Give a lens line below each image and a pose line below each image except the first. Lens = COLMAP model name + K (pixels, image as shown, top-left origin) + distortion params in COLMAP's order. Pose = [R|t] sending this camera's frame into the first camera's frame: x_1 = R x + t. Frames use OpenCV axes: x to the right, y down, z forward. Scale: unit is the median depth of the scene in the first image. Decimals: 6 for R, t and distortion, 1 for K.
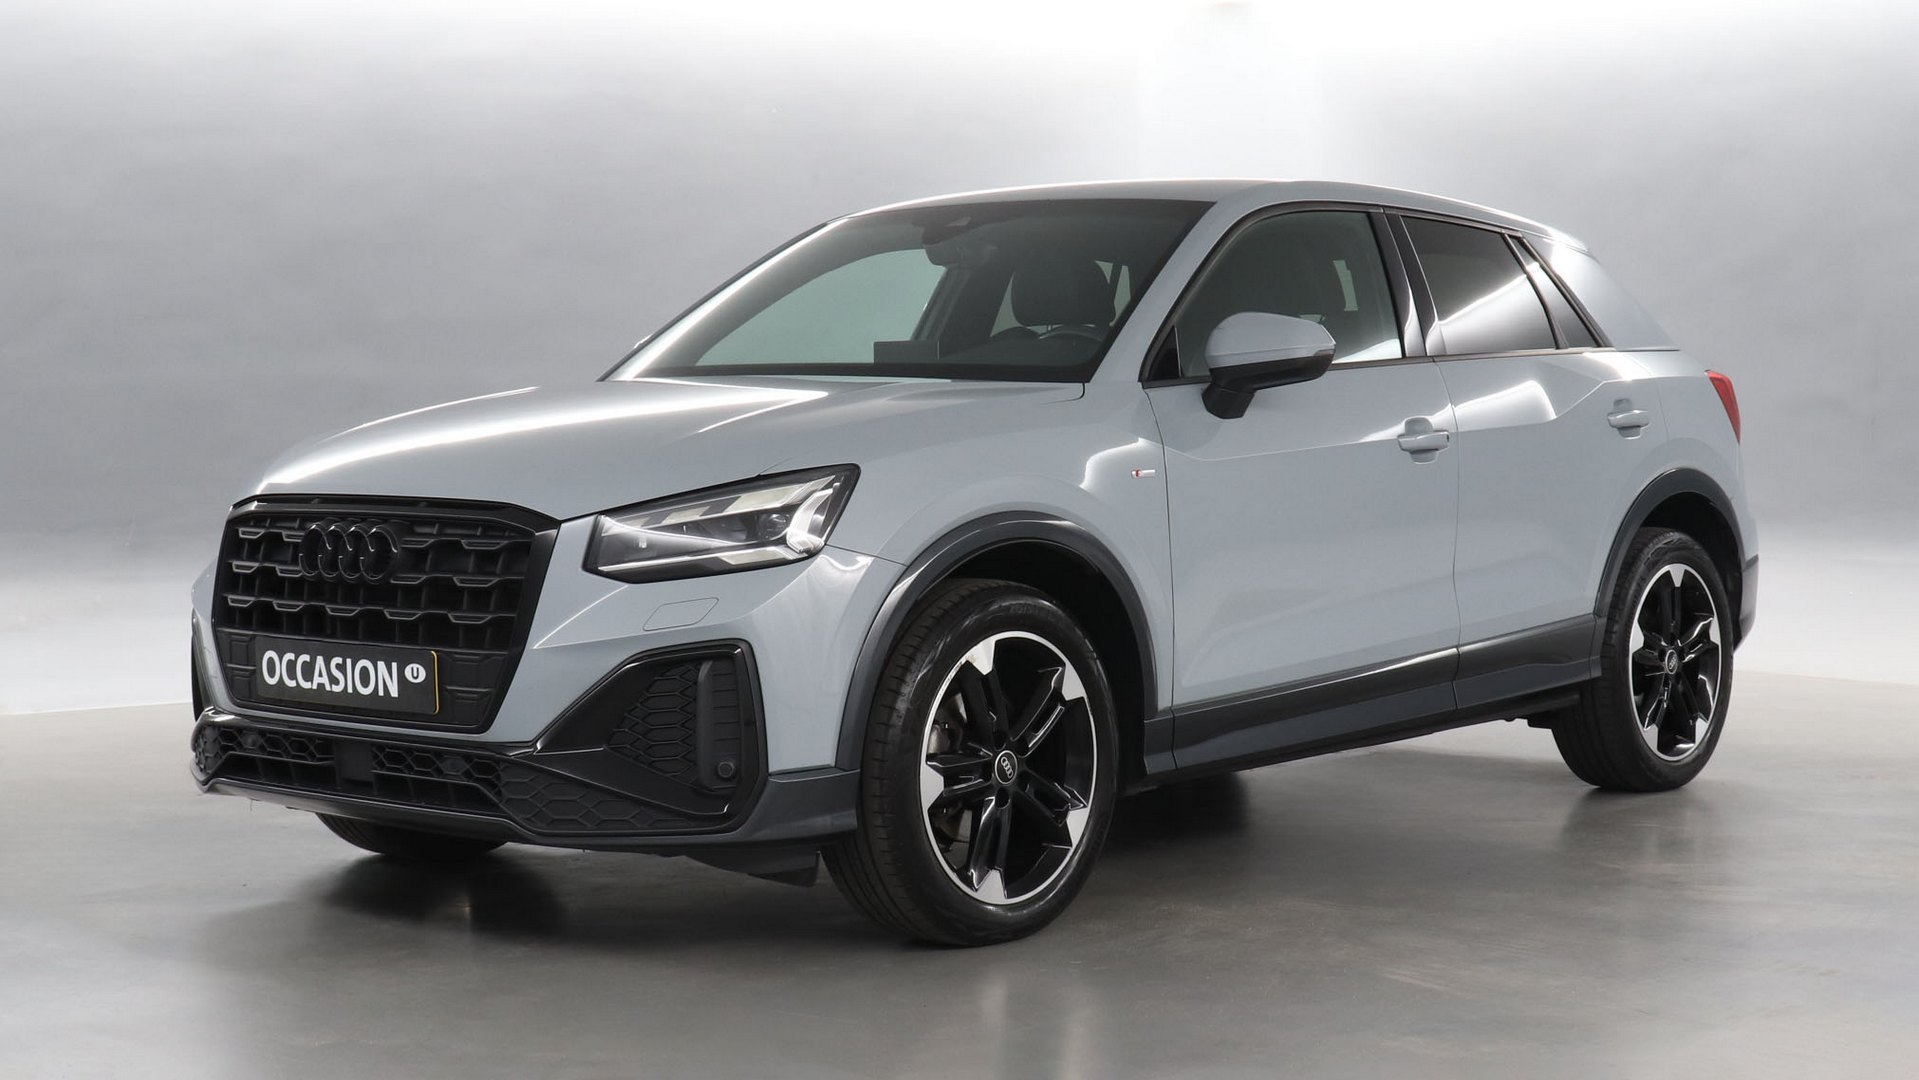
lens RADIAL K [[2429.9, 0, 959.5], [0, 2429.9, 540.0], [0, 0, 1]] dist [-0.009963, -0.007512]
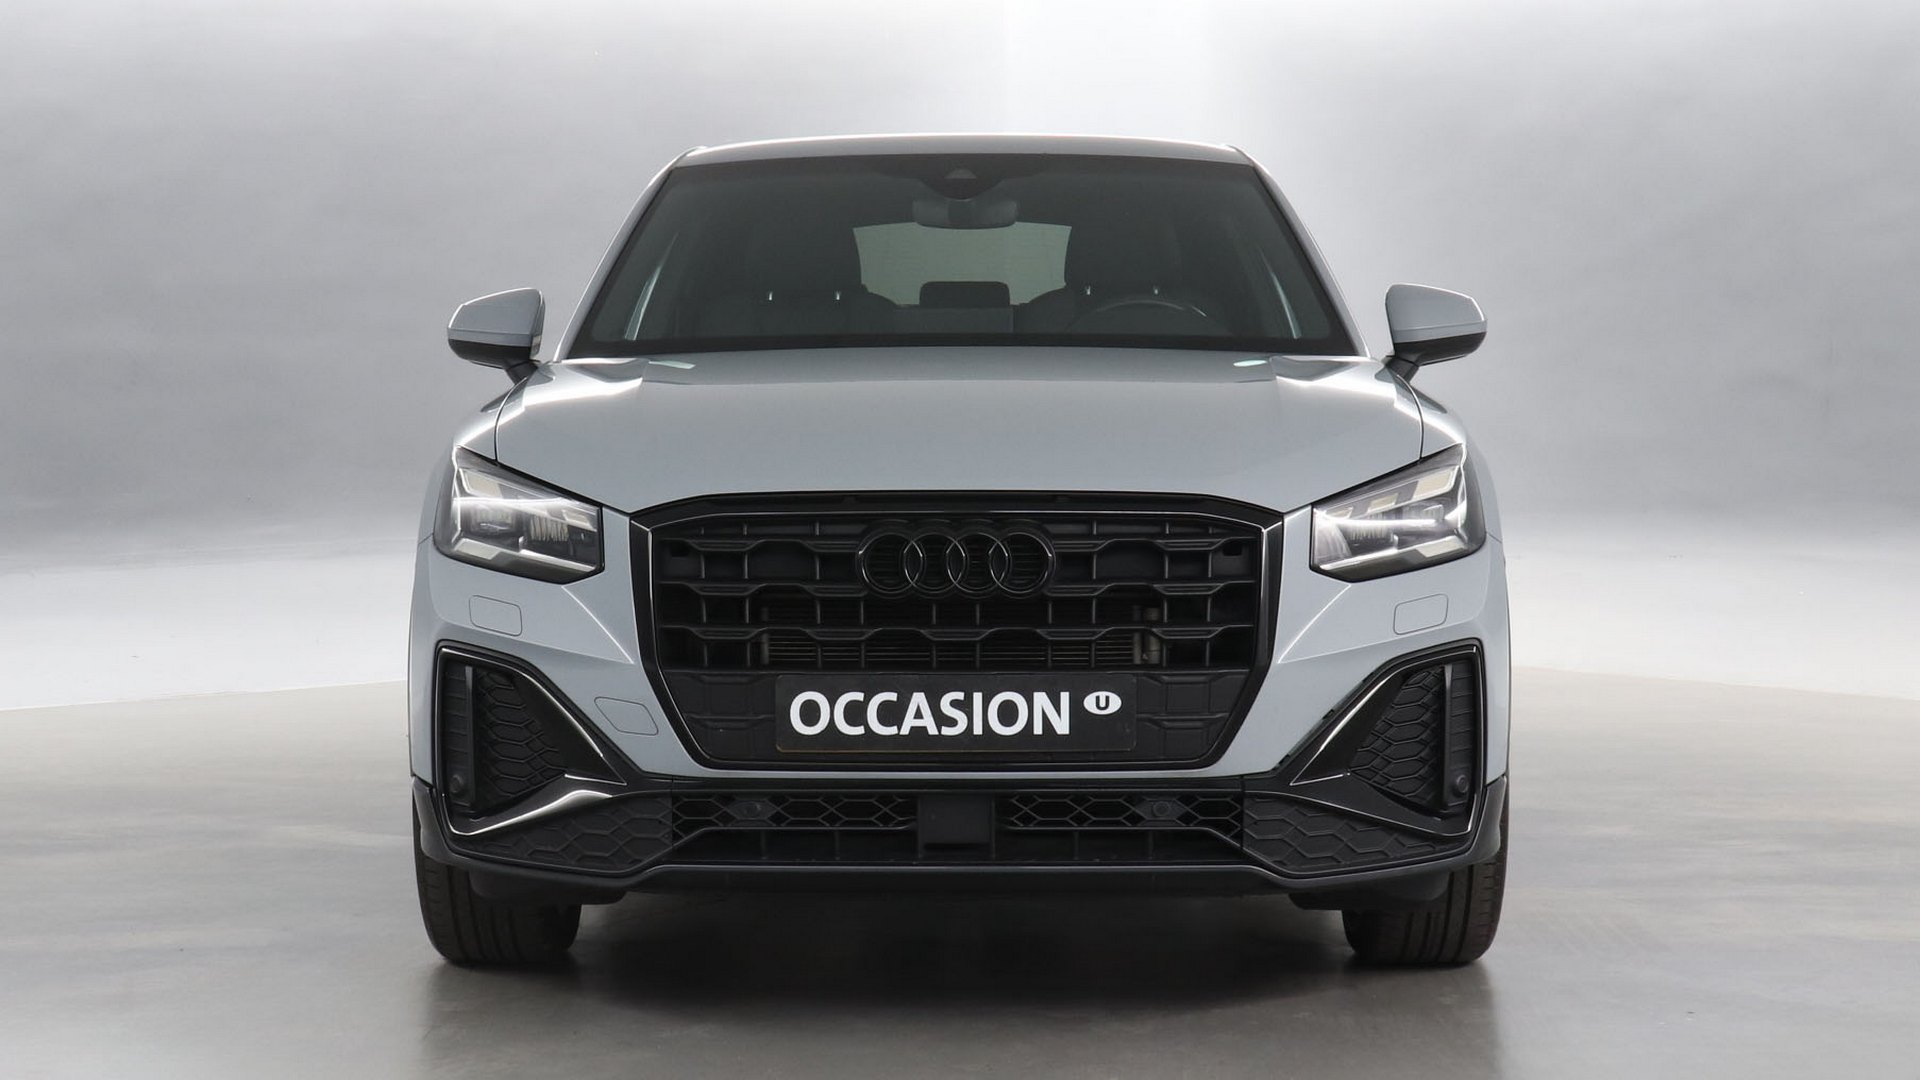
lens RADIAL K [[2346.3, 0, 960.0], [0, 2346.3, 540.0], [0, 0, 1]] dist [0.207255, 0.003502]
pose [[0.776767, -0.036230, 0.628745, -0.749145], [0.024910, 0.999330, 0.026810, -0.022994], [-0.629295, -0.005163, 0.777149, 0.399695]]
